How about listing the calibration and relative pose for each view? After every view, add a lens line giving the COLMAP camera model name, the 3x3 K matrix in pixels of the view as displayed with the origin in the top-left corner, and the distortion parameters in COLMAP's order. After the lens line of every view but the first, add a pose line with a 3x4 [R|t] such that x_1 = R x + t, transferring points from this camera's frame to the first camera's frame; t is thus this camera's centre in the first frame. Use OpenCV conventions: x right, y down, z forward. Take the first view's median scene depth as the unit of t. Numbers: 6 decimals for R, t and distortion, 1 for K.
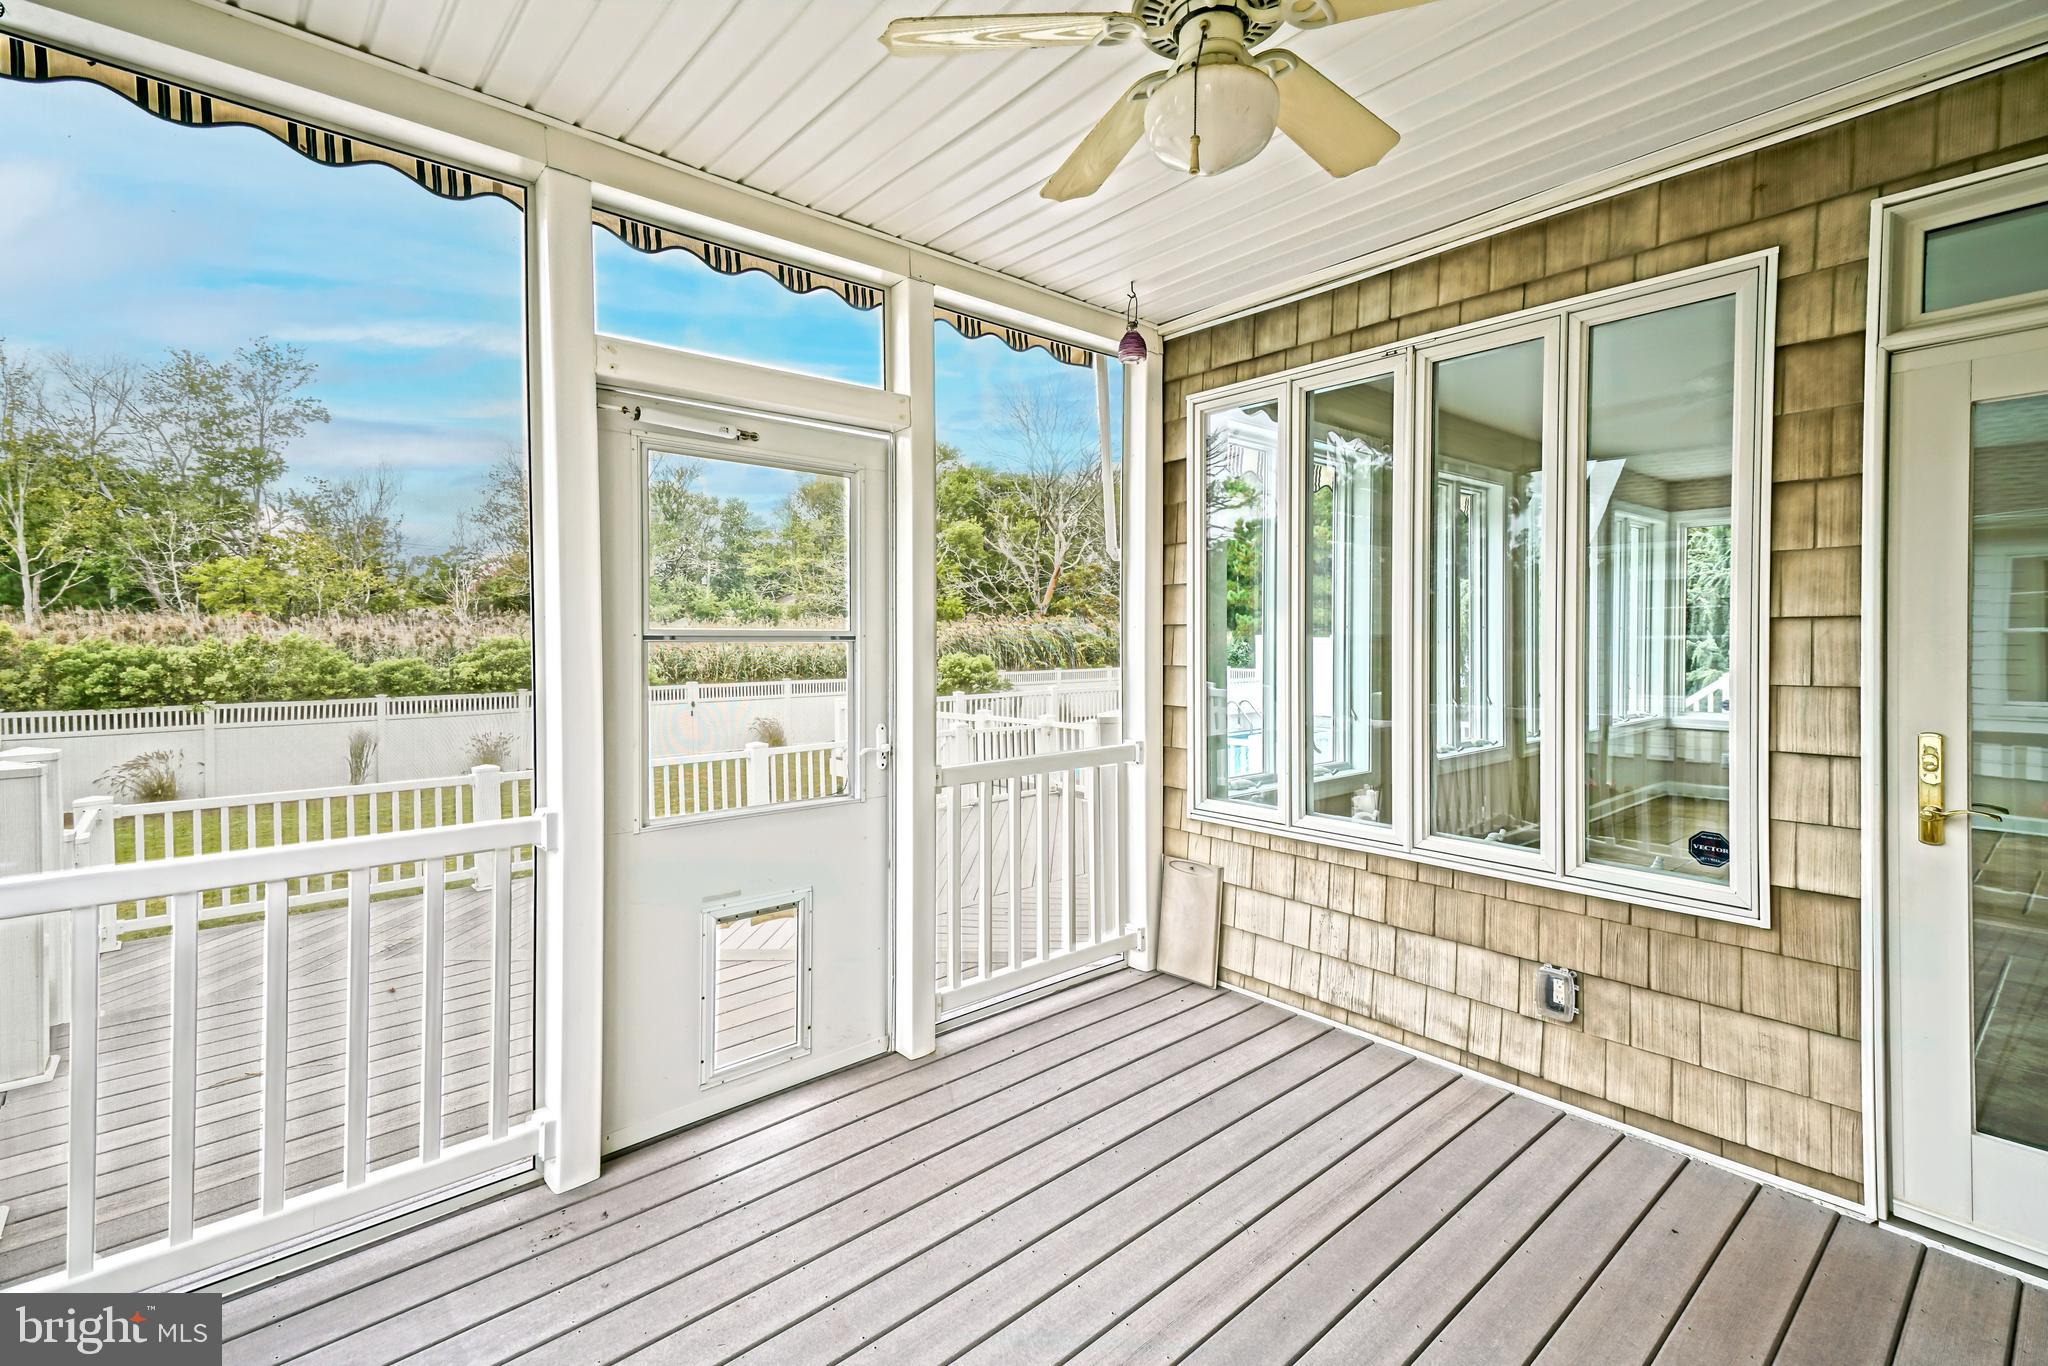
lens RADIAL K [[906.3, 0, 1058.1], [0, 906.3, 659.3], [0, 0, 1]] dist [0.044977, -0.006104]
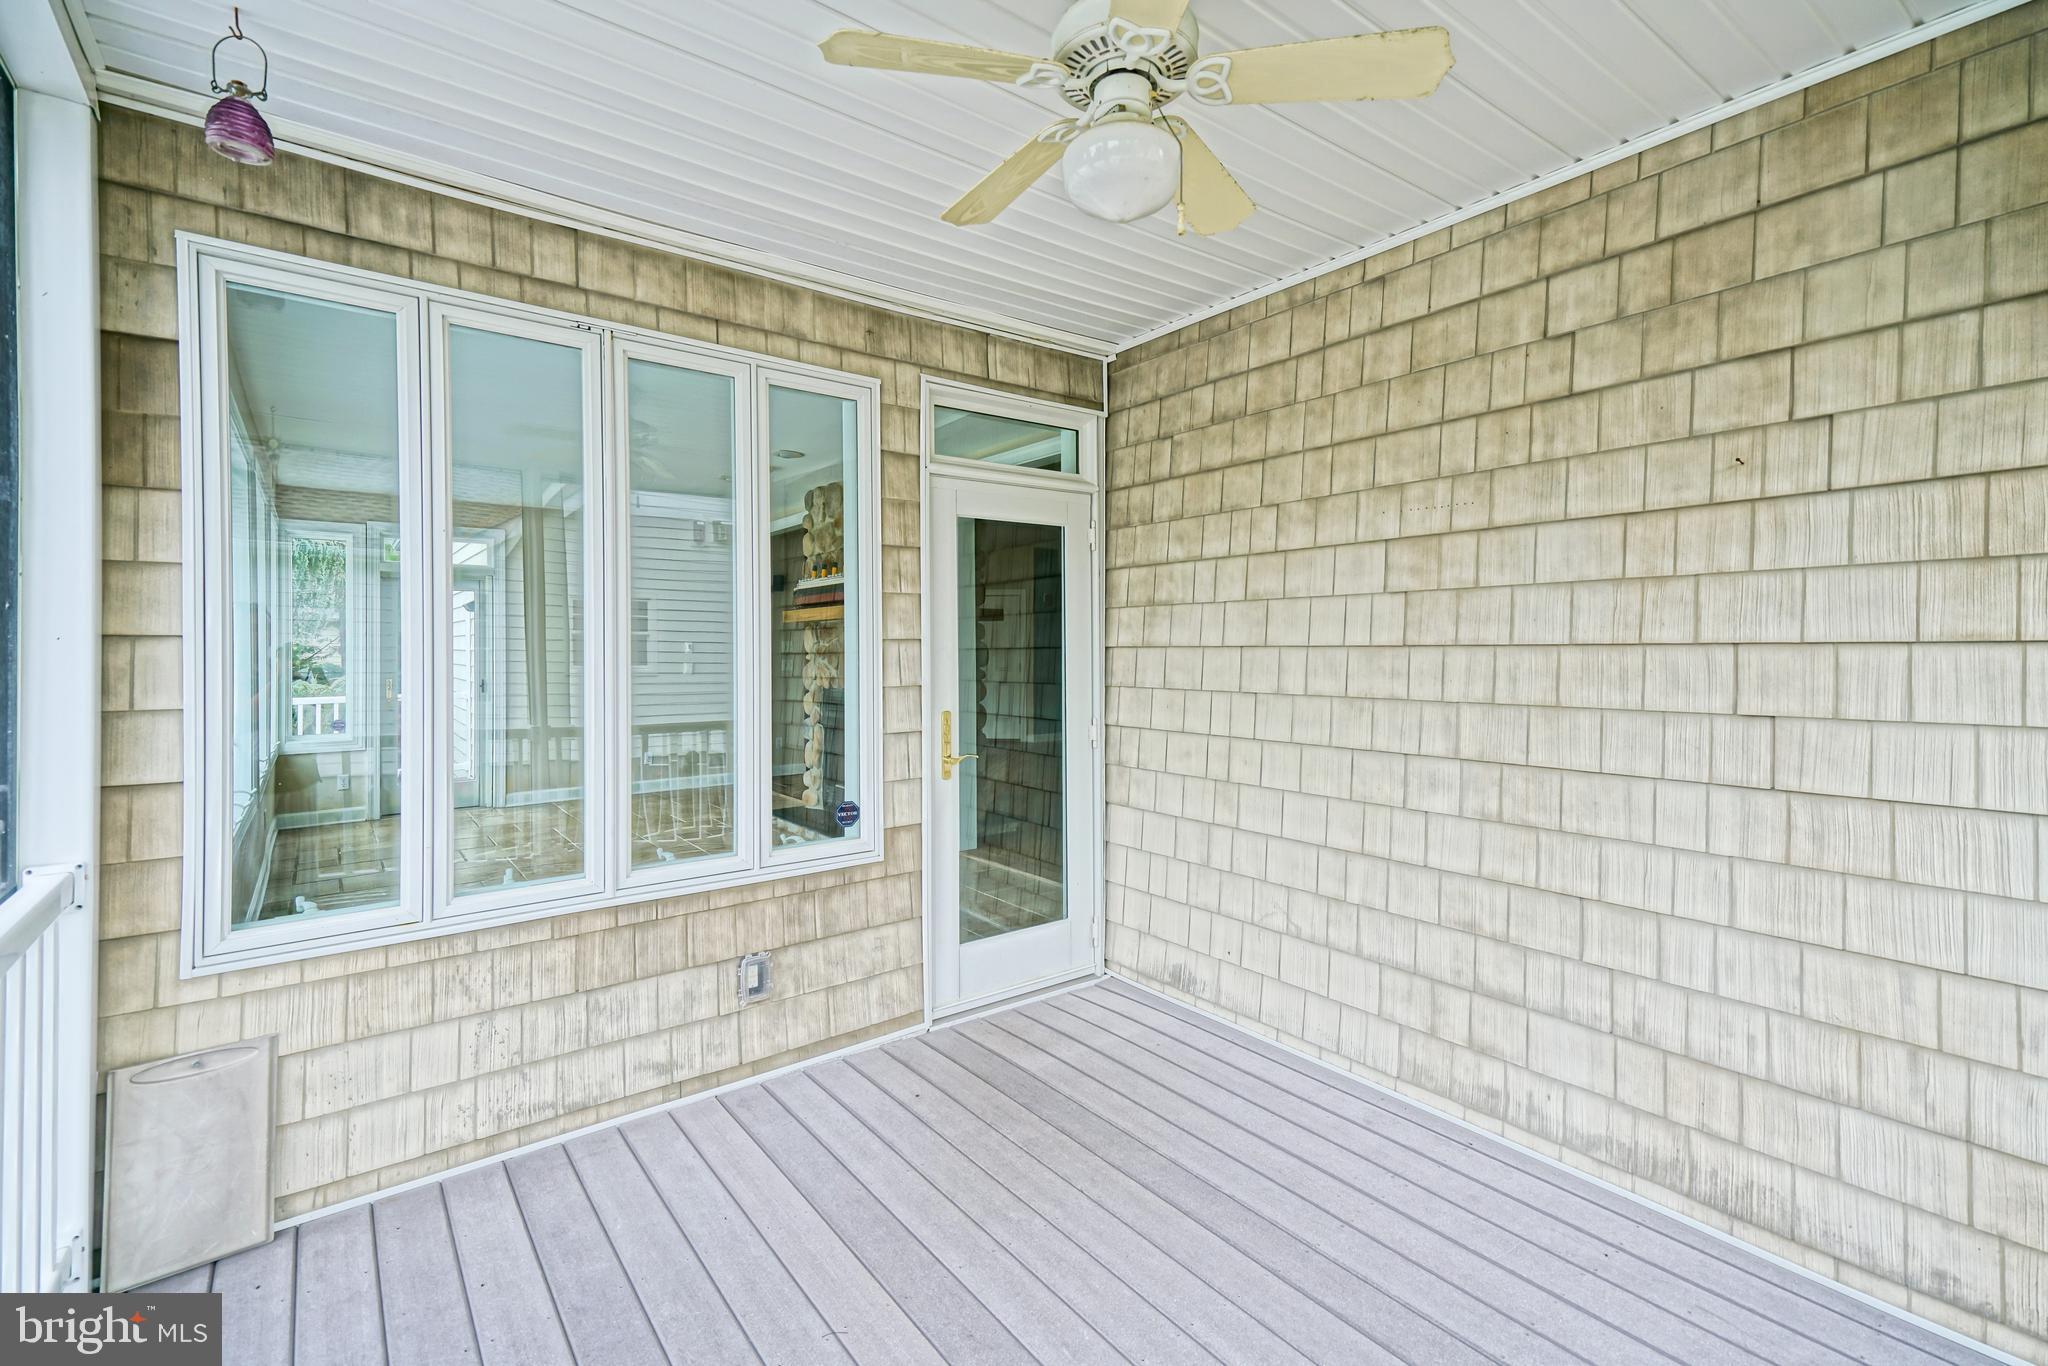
lens RADIAL K [[906.3, 0, 1028.9], [0, 906.3, 655.4], [0, 0, 1]] dist [0.044977, -0.006104]
pose [[0.103960, -0.004510, 0.994571, -0.484745], [0.029825, 0.999554, 0.001414, -0.013006], [-0.994134, 0.029516, 0.104049, 0.526937]]
